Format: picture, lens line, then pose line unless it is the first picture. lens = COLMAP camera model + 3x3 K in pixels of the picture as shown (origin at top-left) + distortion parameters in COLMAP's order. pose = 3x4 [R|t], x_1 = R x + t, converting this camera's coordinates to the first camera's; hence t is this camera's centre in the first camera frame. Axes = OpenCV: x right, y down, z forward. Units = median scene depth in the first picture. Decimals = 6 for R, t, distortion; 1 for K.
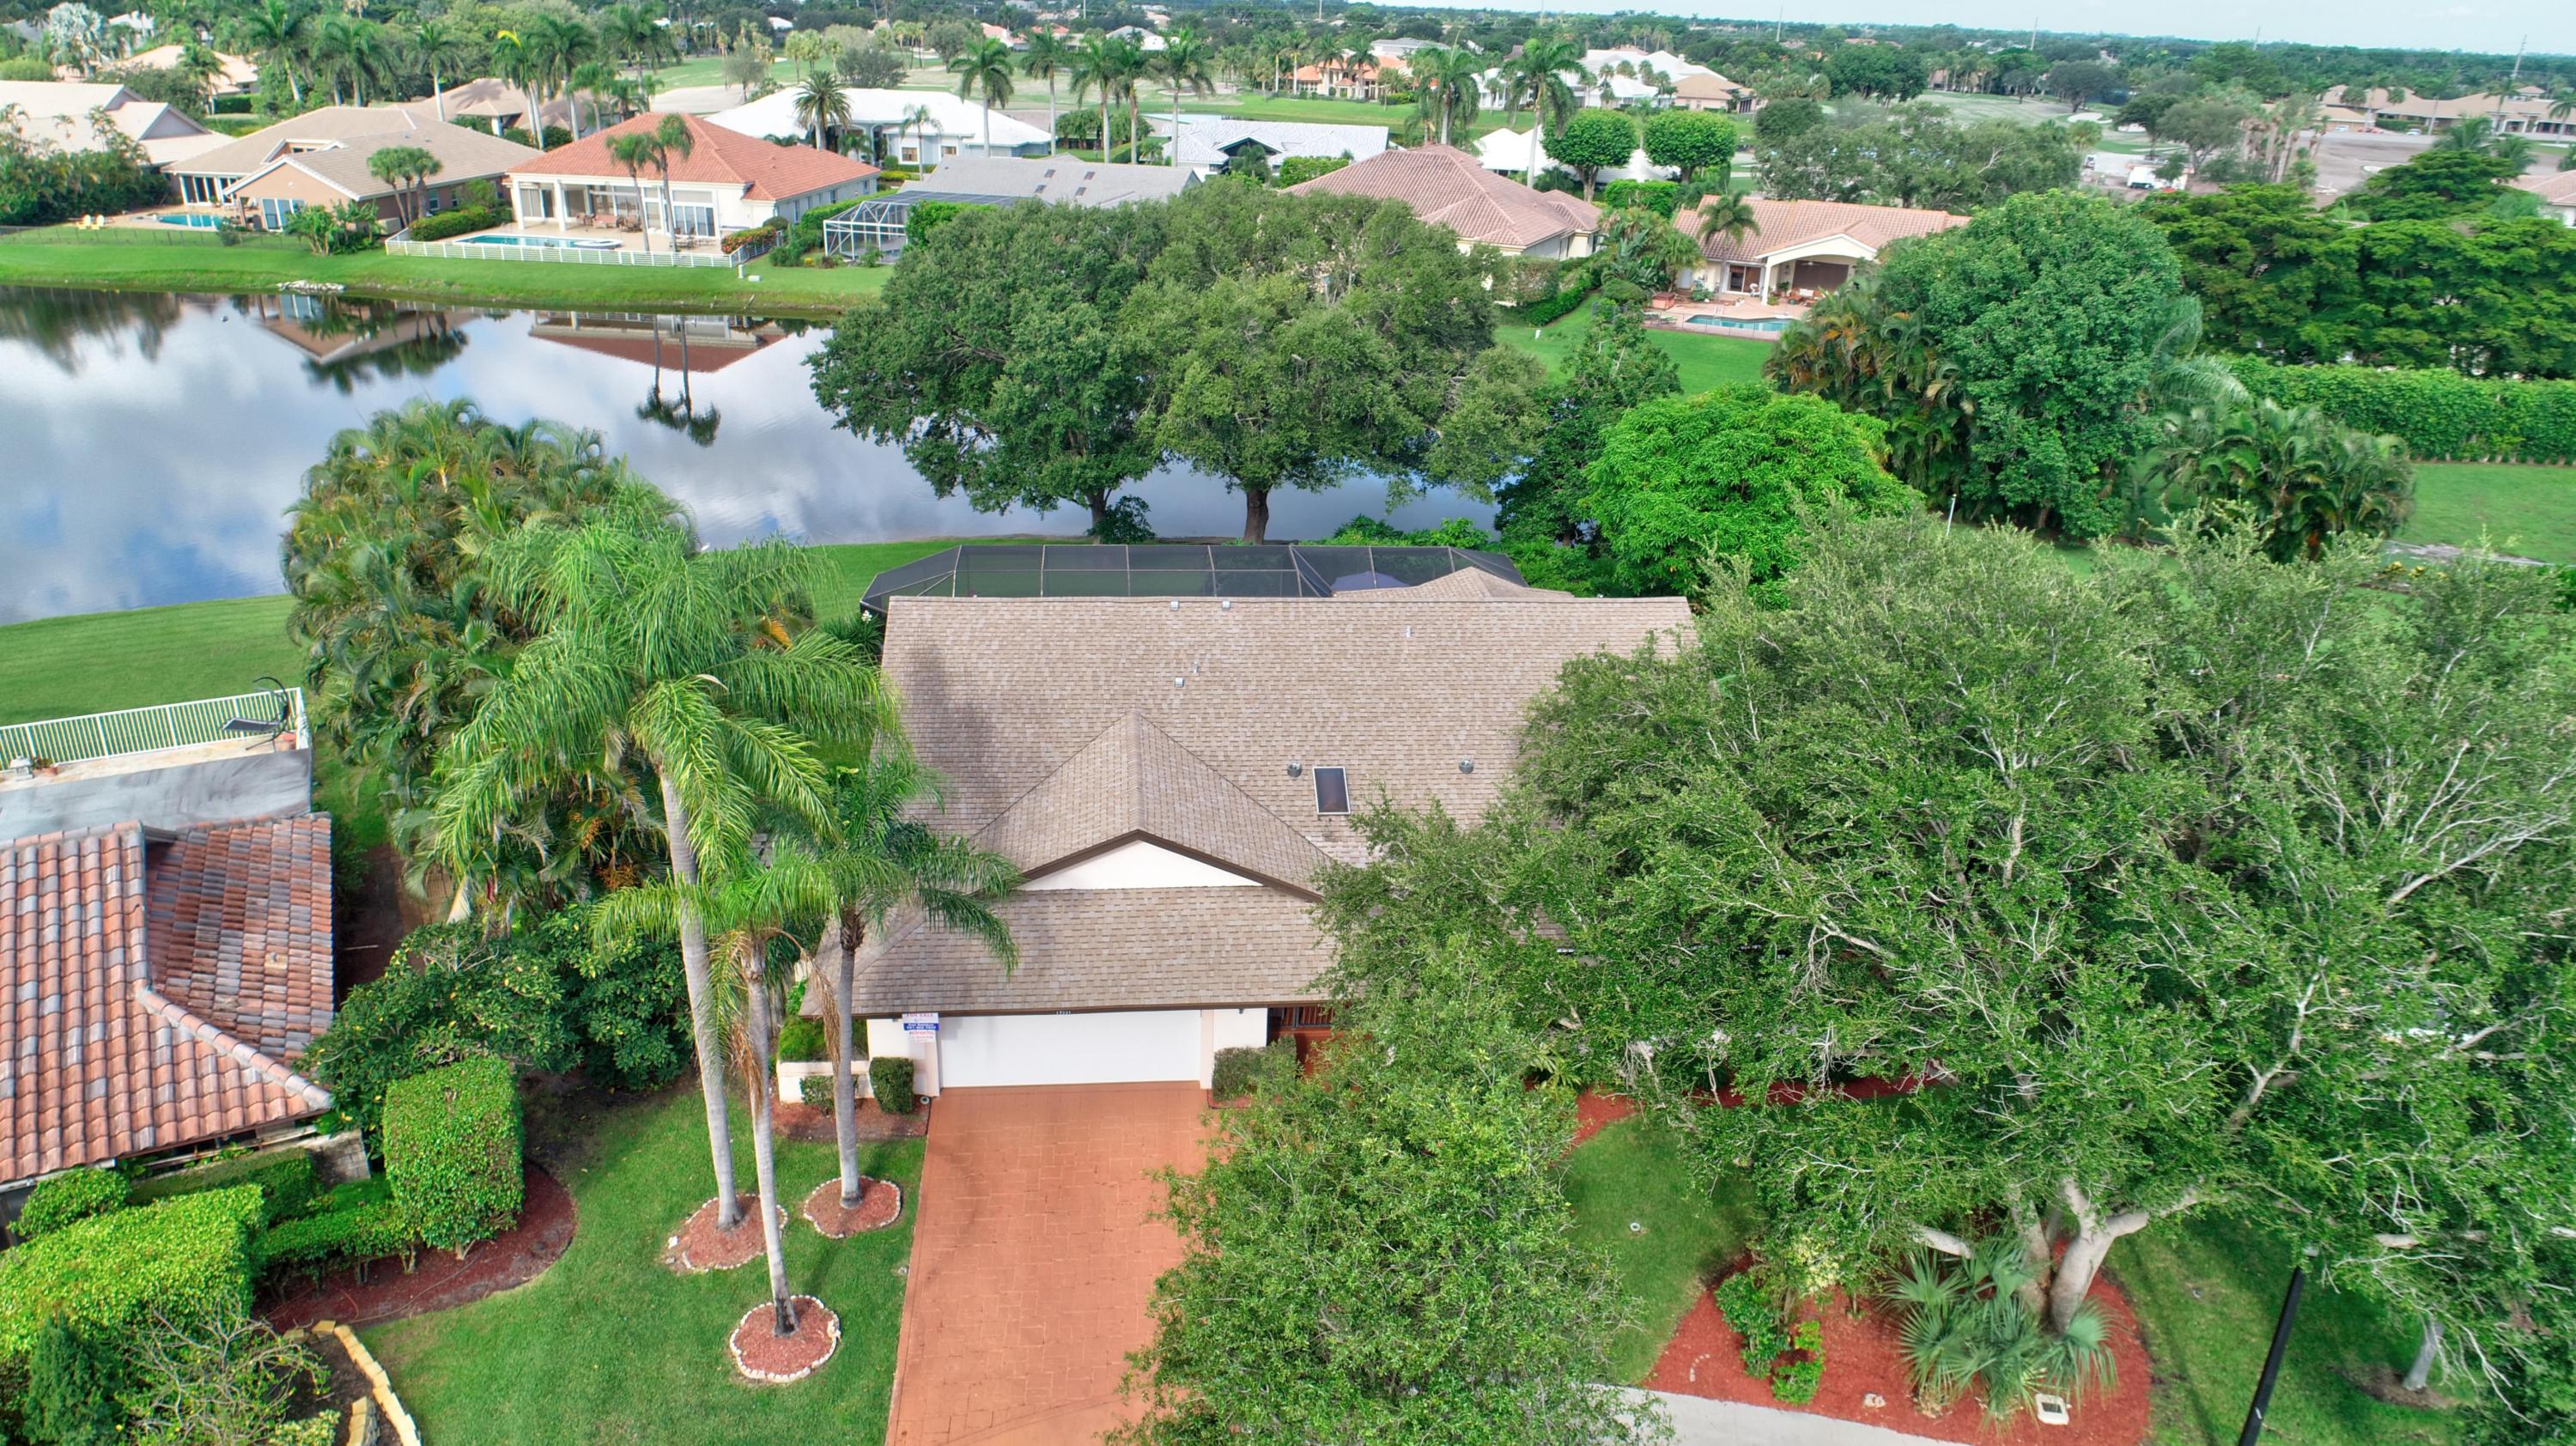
lens RADIAL K [[1663.8, 0, 1288.0], [0, 1663.8, 723.0], [0, 0, 1]] dist [0.019350, -0.000213]
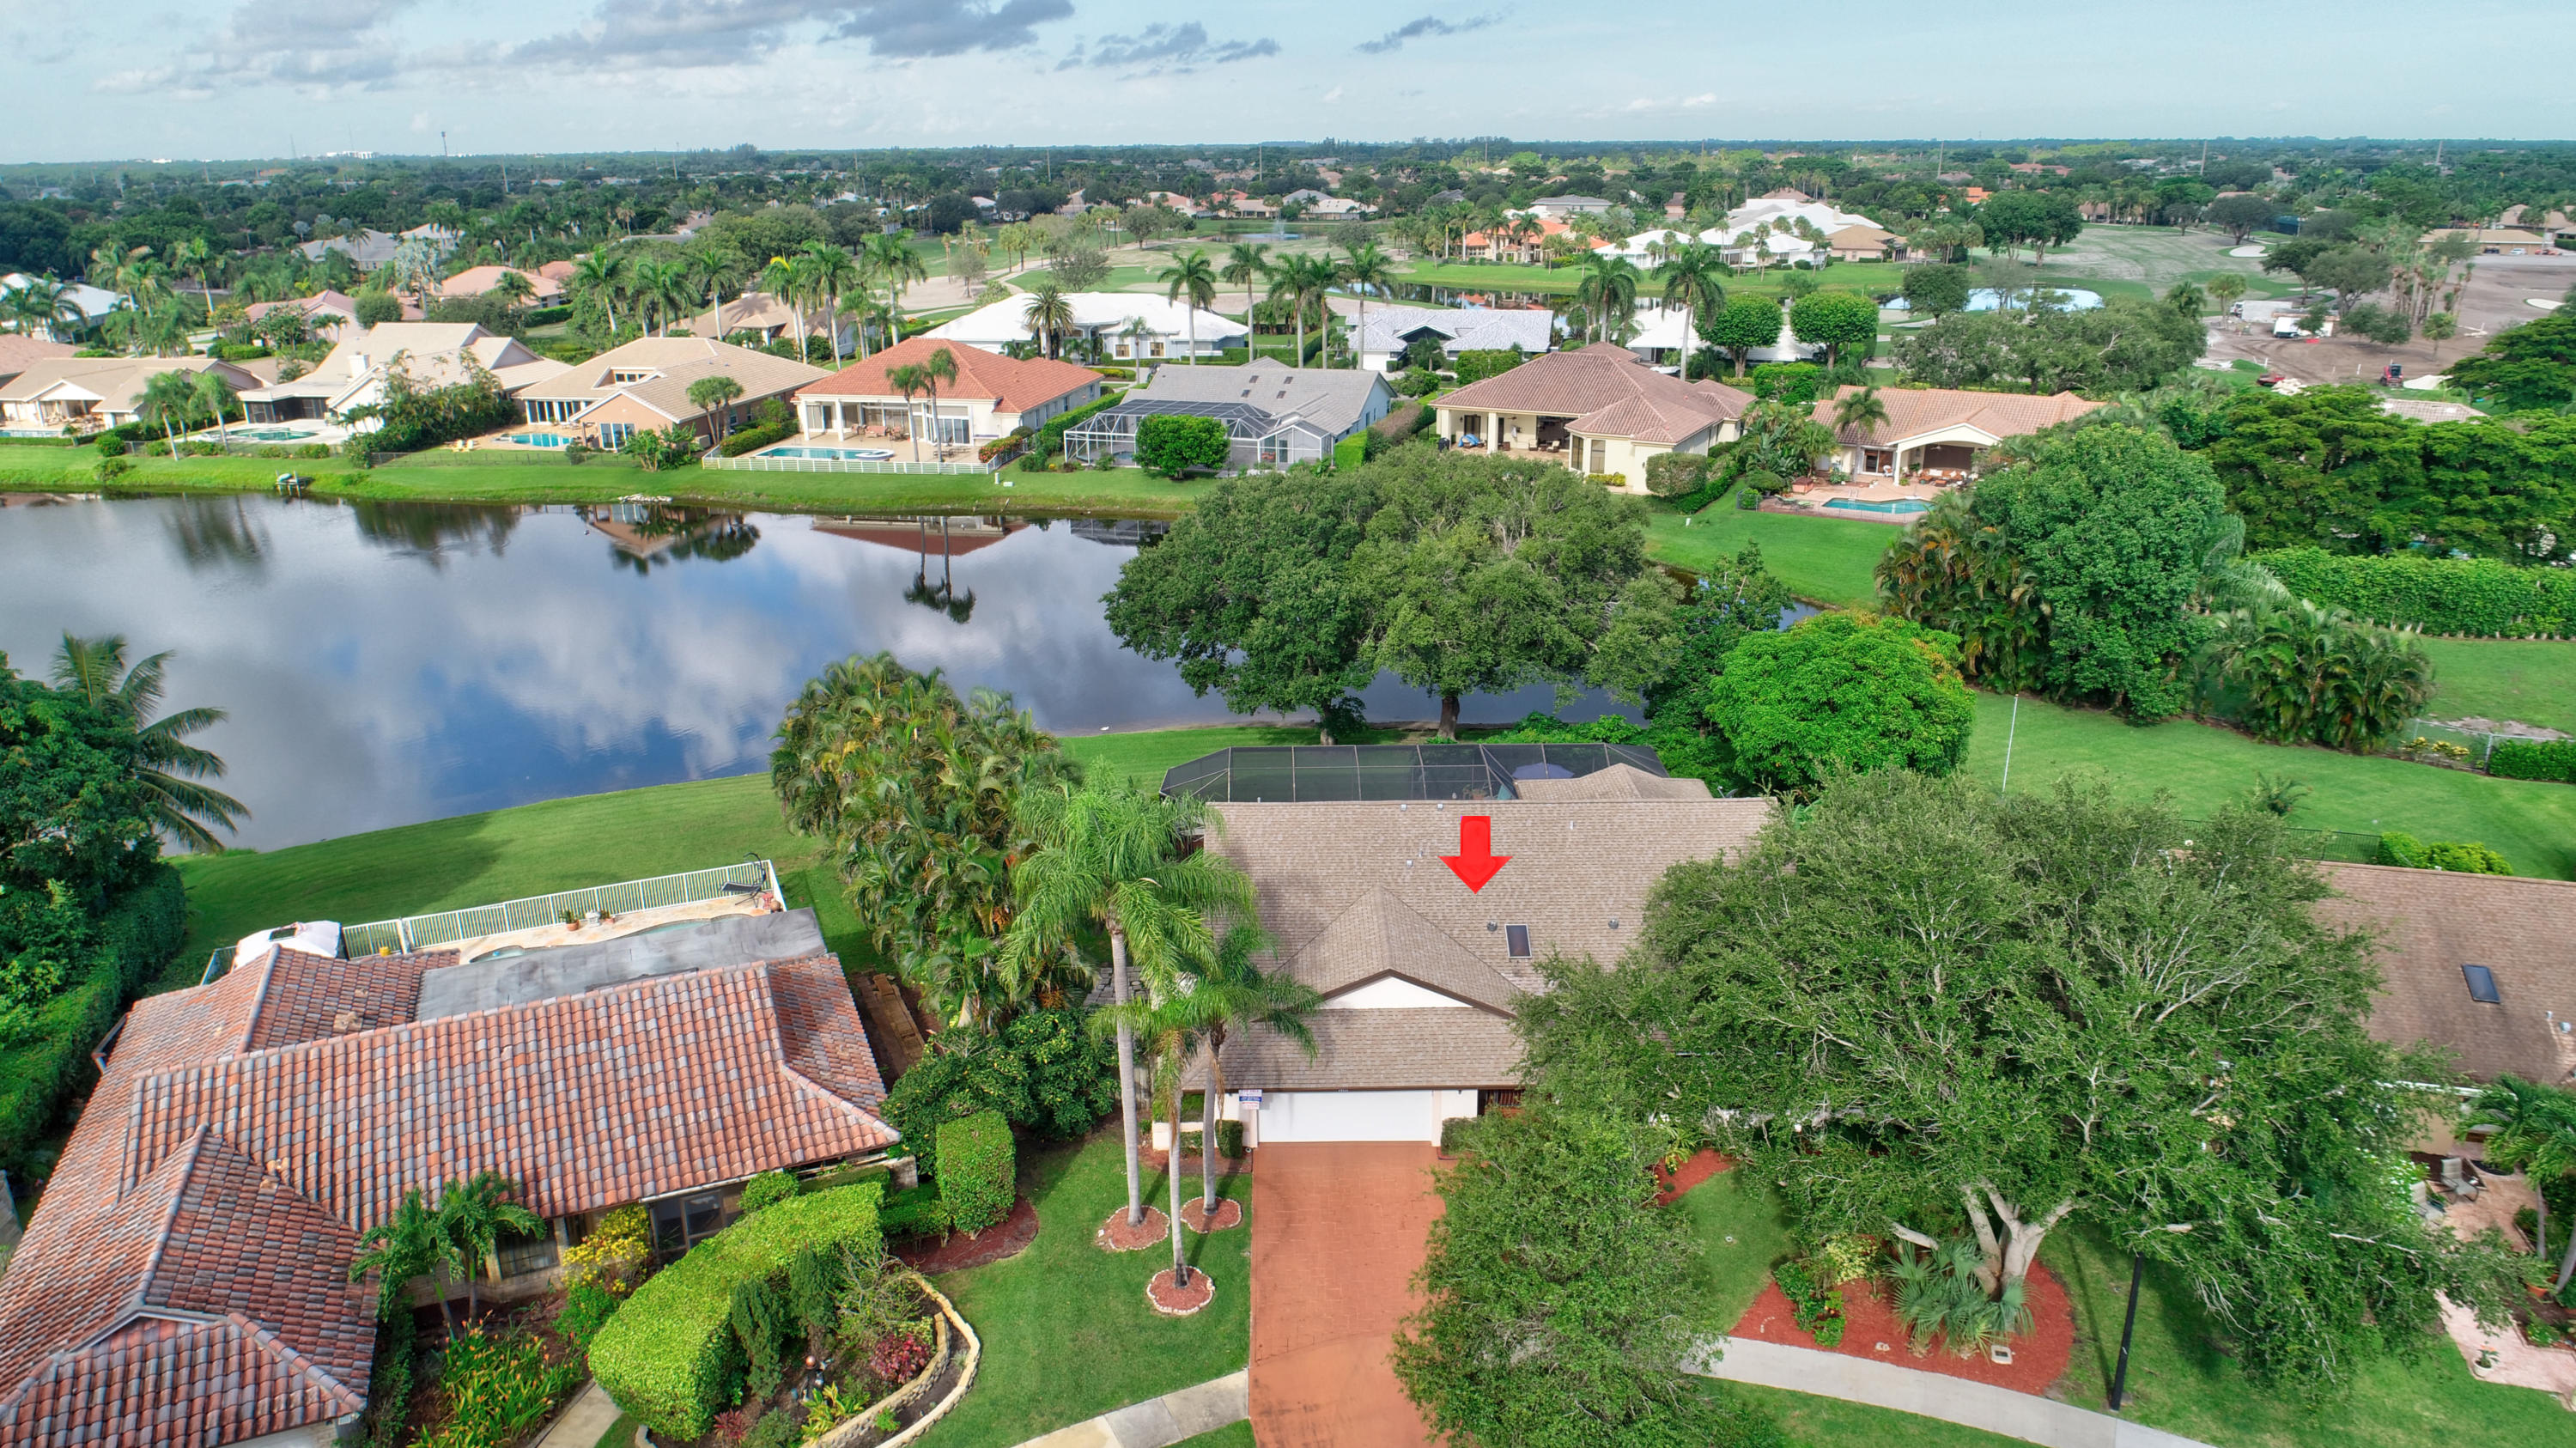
lens RADIAL K [[1671.6, 0, 1288.0], [0, 1671.6, 724.0], [0, 0, 1]] dist [0.002739, -0.002047]
pose [[0.994777, -0.010592, -0.101516, -0.014643], [0.003169, 0.997327, -0.073005, -0.026276], [0.102018, 0.072302, 0.992152, -0.294448]]
